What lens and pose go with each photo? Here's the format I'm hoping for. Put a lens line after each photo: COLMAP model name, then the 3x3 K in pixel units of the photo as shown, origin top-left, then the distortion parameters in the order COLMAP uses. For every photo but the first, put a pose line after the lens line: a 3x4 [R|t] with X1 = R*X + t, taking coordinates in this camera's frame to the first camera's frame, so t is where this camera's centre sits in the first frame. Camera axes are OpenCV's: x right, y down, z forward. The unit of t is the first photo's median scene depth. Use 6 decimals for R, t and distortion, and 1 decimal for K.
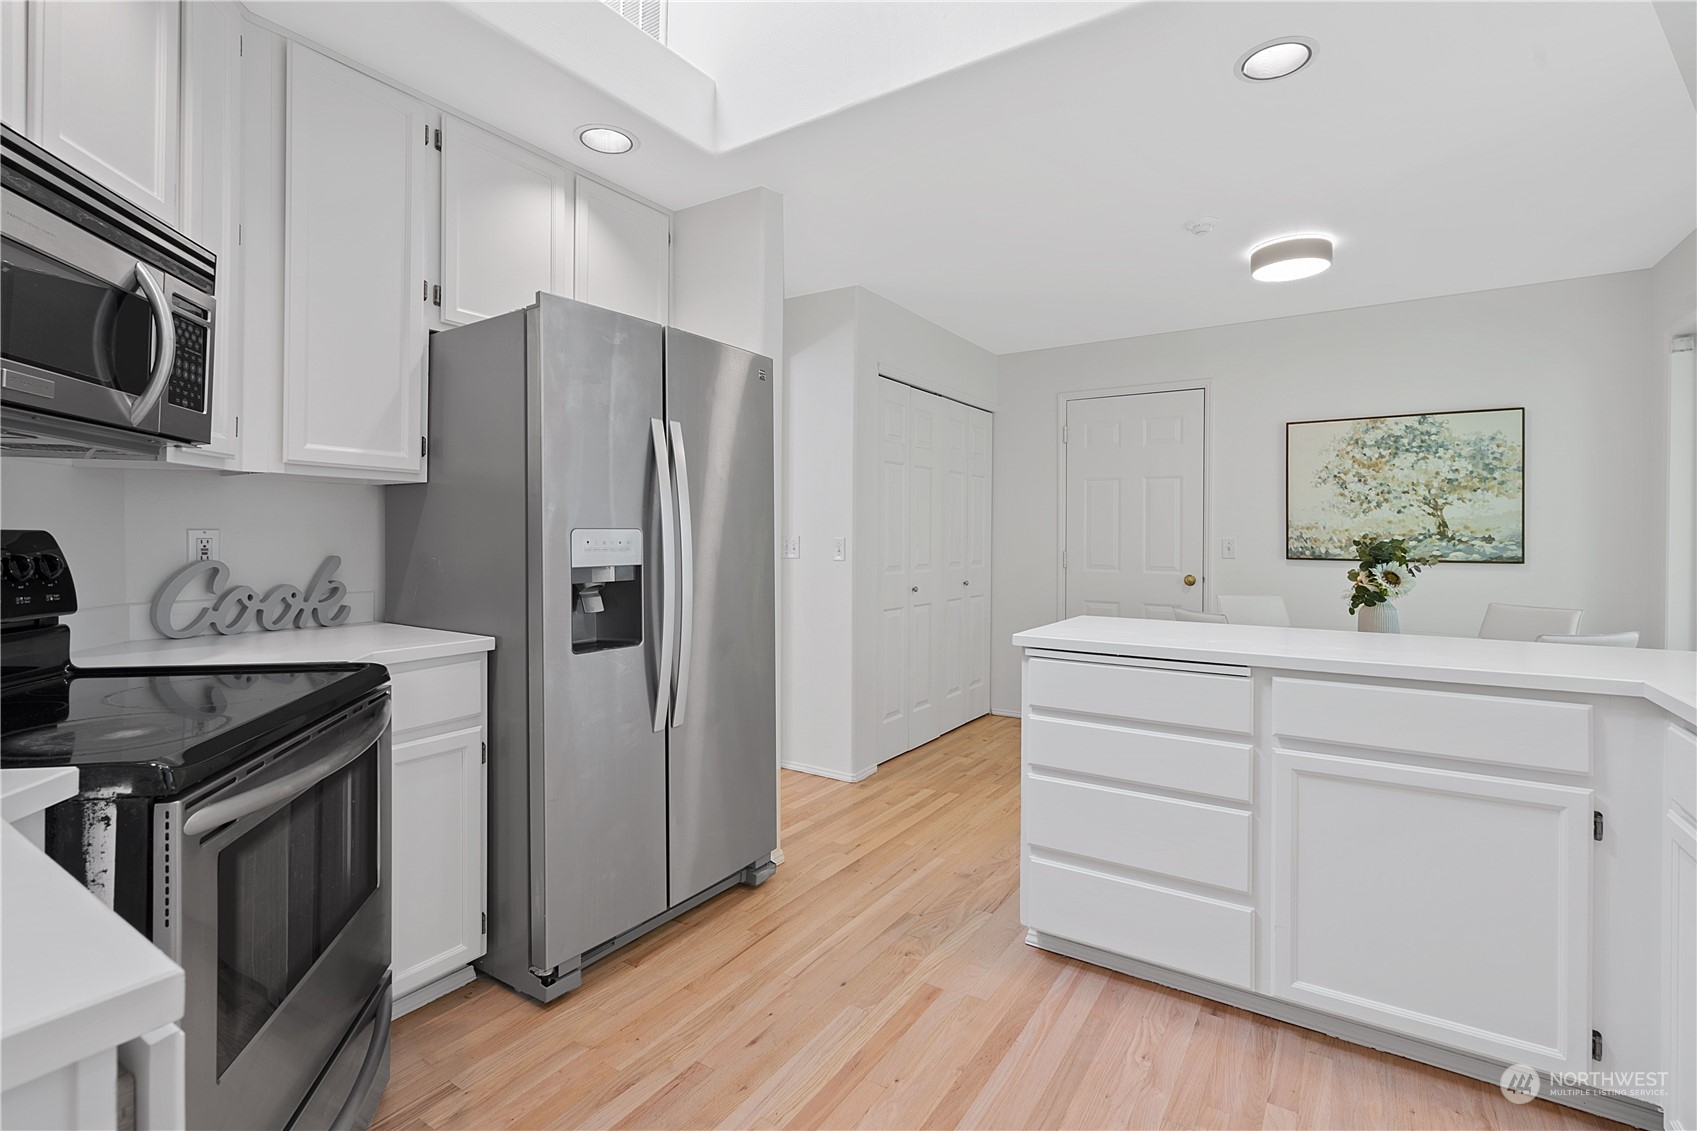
lens RADIAL K [[779.9, 0, 848.6], [0, 779.9, 536.4], [0, 0, 1]] dist [-0.000169, 0.000499]
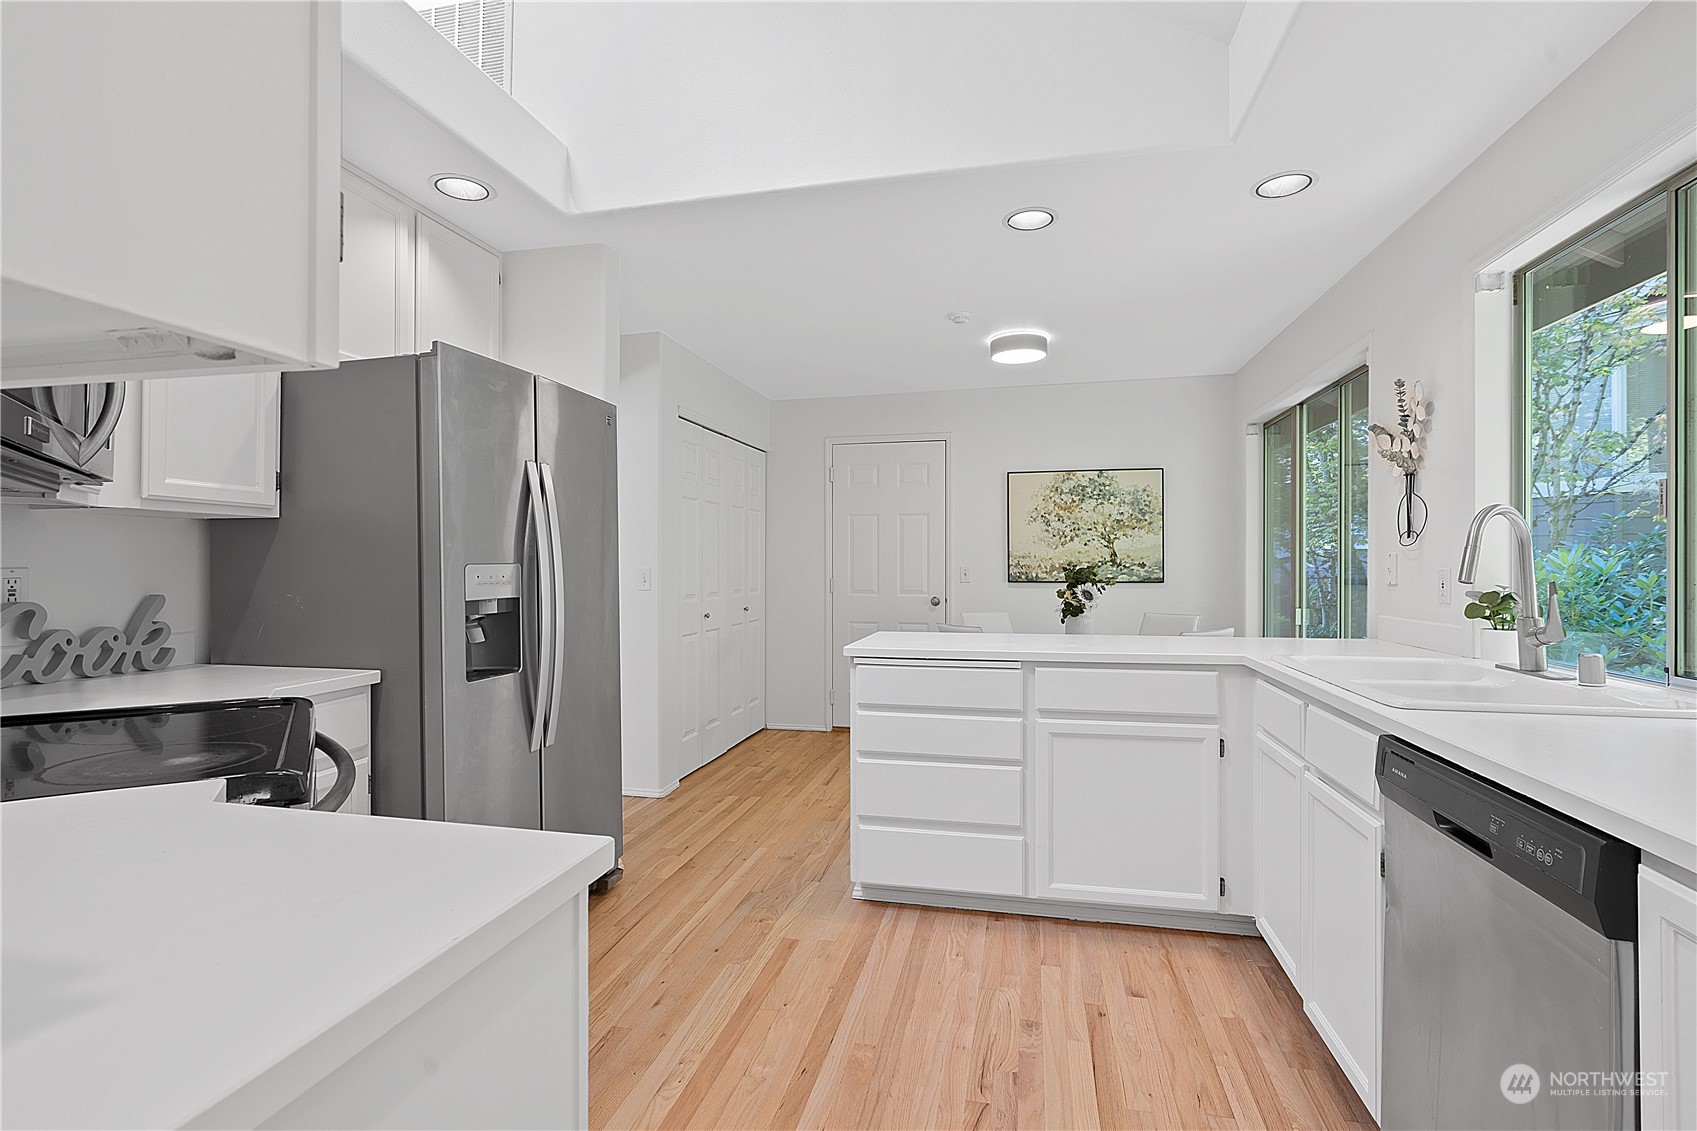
lens RADIAL K [[787.1, 0, 843.9], [0, 787.1, 562.8], [0, 0, 1]] dist [-0.002029, 0.000120]
pose [[0.940012, -0.007139, 0.341067, -0.161652], [0.007456, 0.999972, 0.000381, -0.005827], [-0.341060, 0.002185, 0.940039, -0.128496]]
